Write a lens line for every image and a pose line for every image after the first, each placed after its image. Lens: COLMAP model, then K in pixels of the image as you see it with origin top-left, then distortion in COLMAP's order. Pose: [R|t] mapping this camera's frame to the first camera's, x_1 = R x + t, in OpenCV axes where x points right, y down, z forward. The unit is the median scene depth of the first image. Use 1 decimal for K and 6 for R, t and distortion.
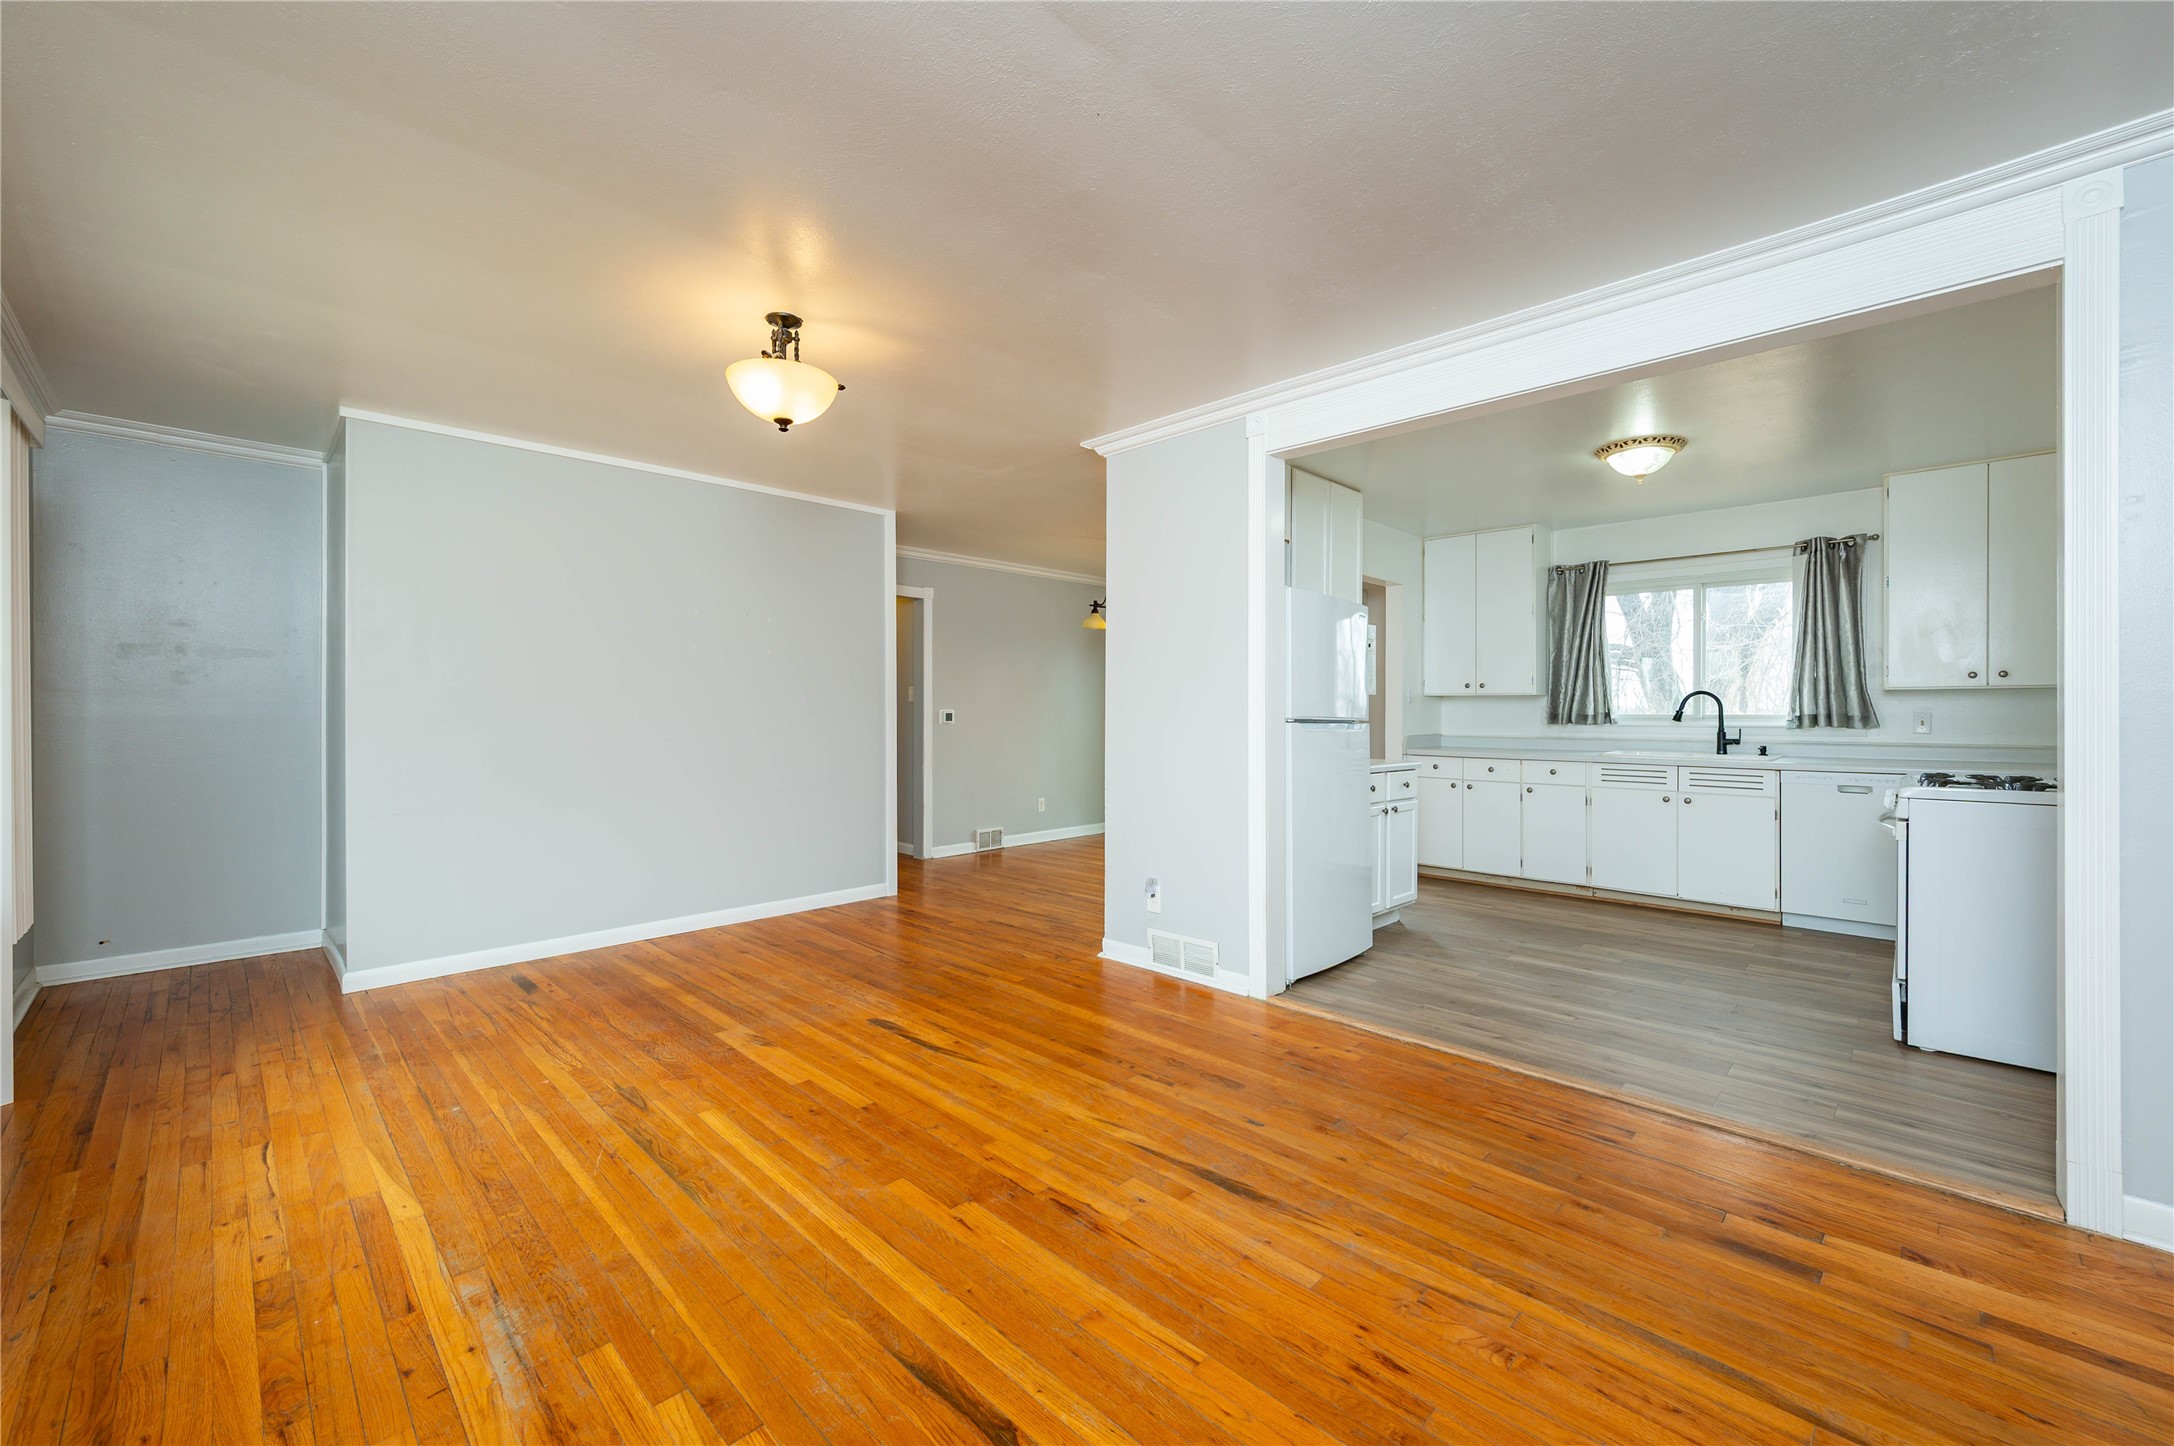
lens RADIAL K [[872.4, 0, 1095.5], [0, 872.4, 719.2], [0, 0, 1]] dist [0.003049, 0.000914]
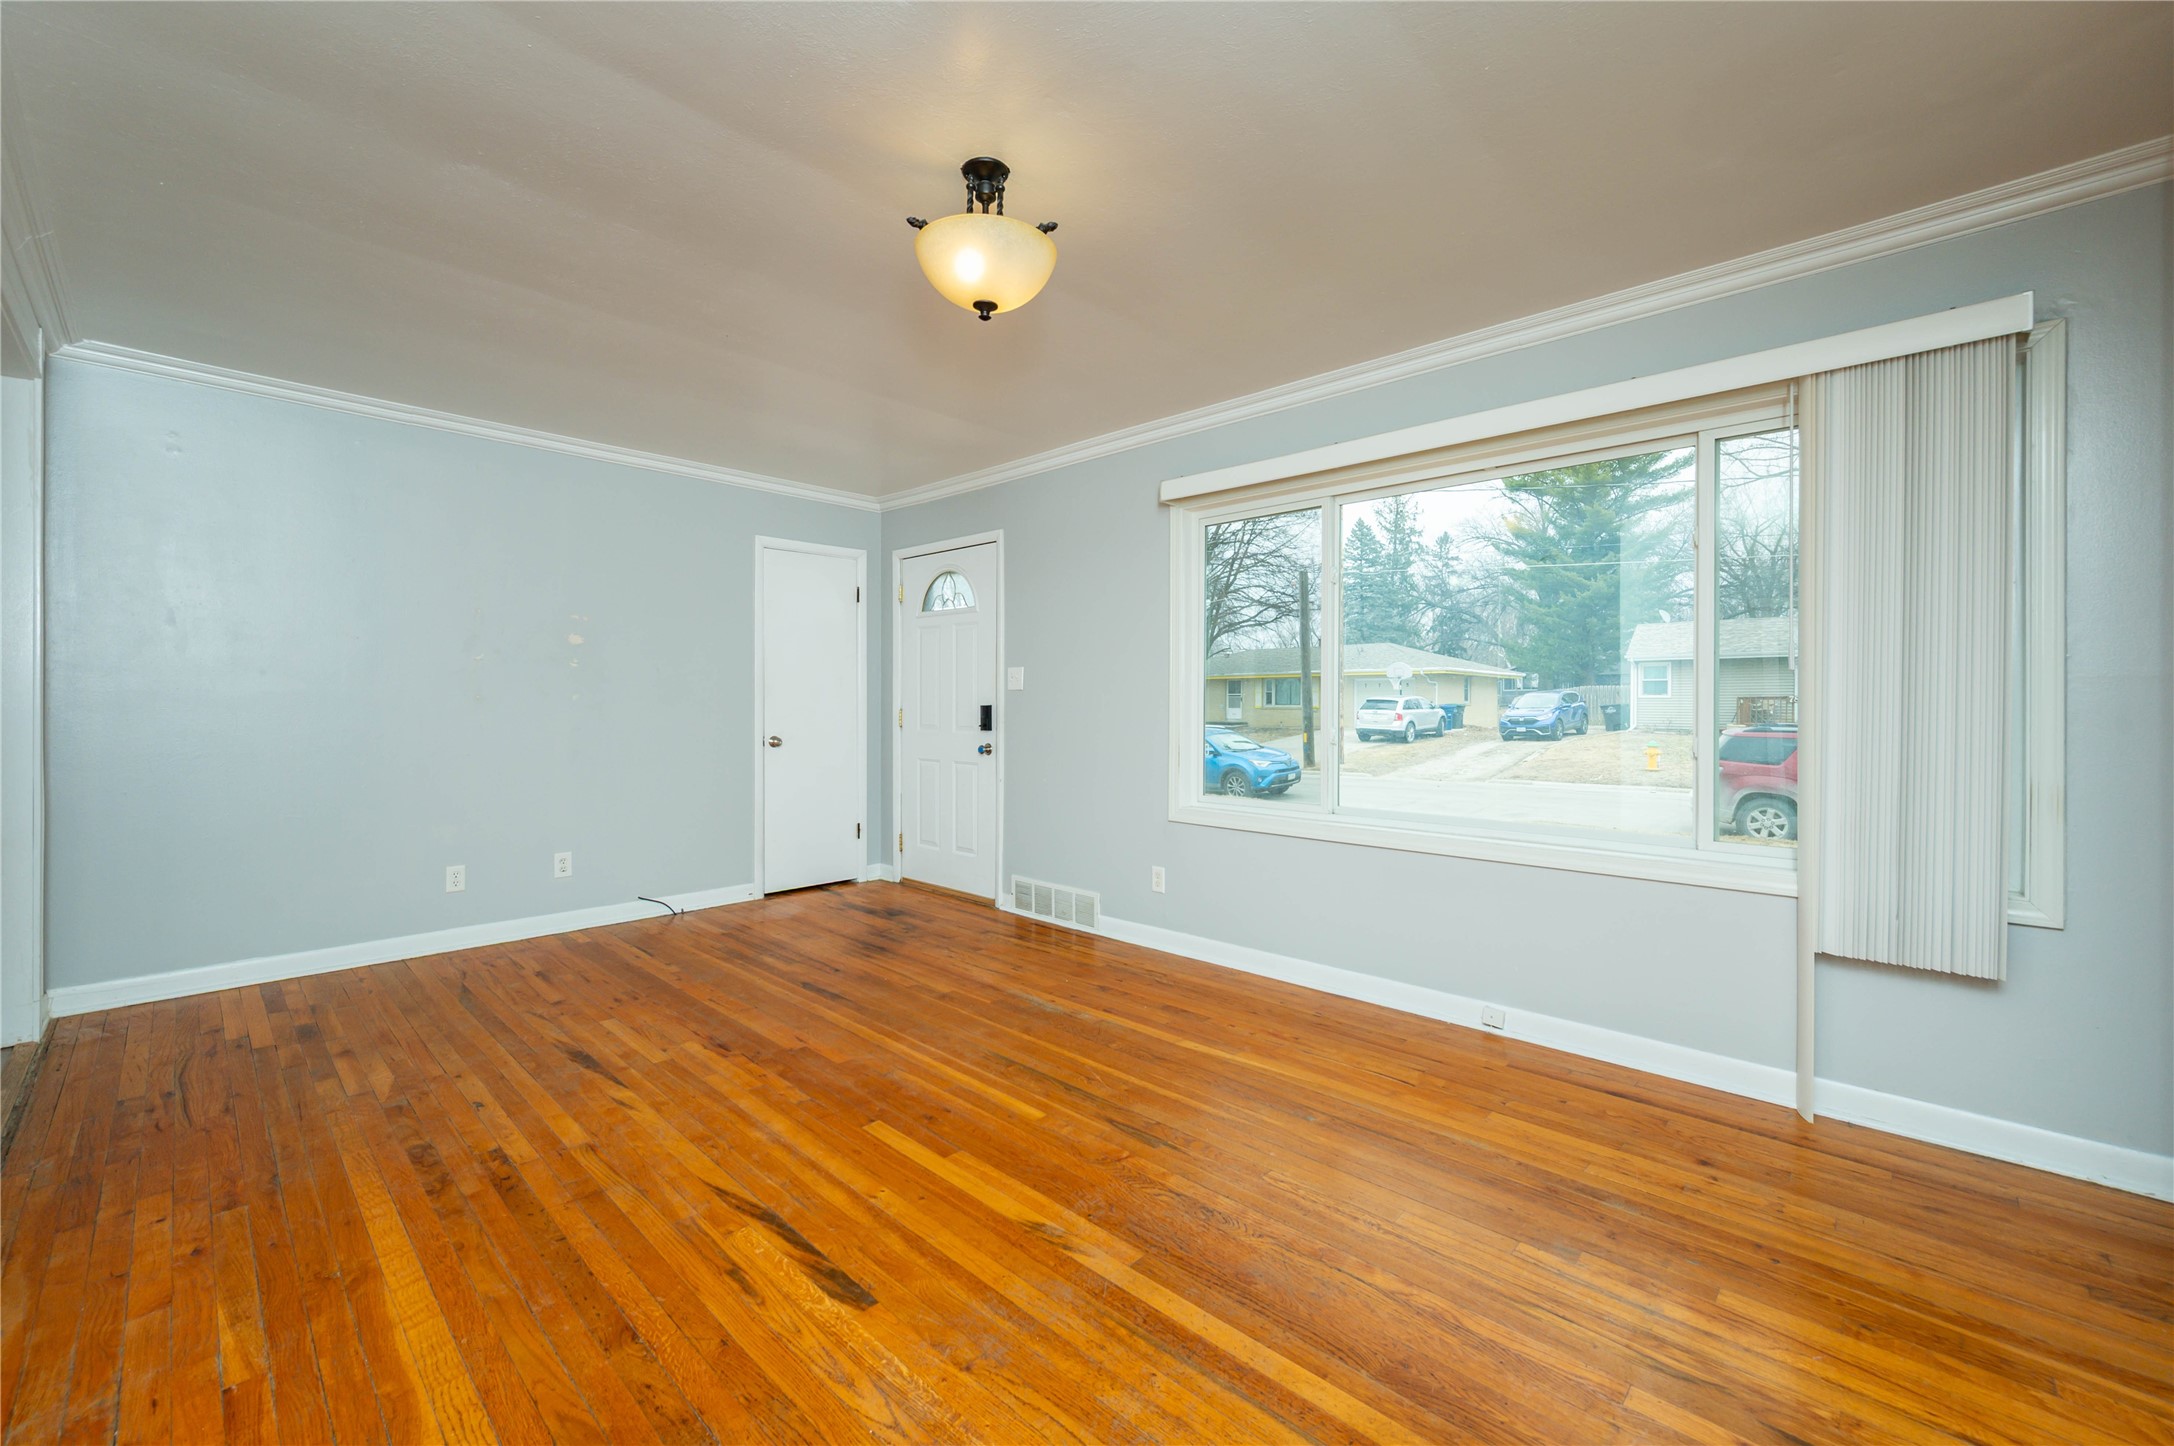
lens RADIAL K [[872.4, 0, 1090.6], [0, 872.4, 702.4], [0, 0, 1]] dist [0.003049, 0.000914]
pose [[-0.999921, -0.001820, -0.012438, -0.324892], [-0.001896, 0.999980, 0.006101, -0.002921], [0.012427, 0.006124, -0.999904, 1.292341]]
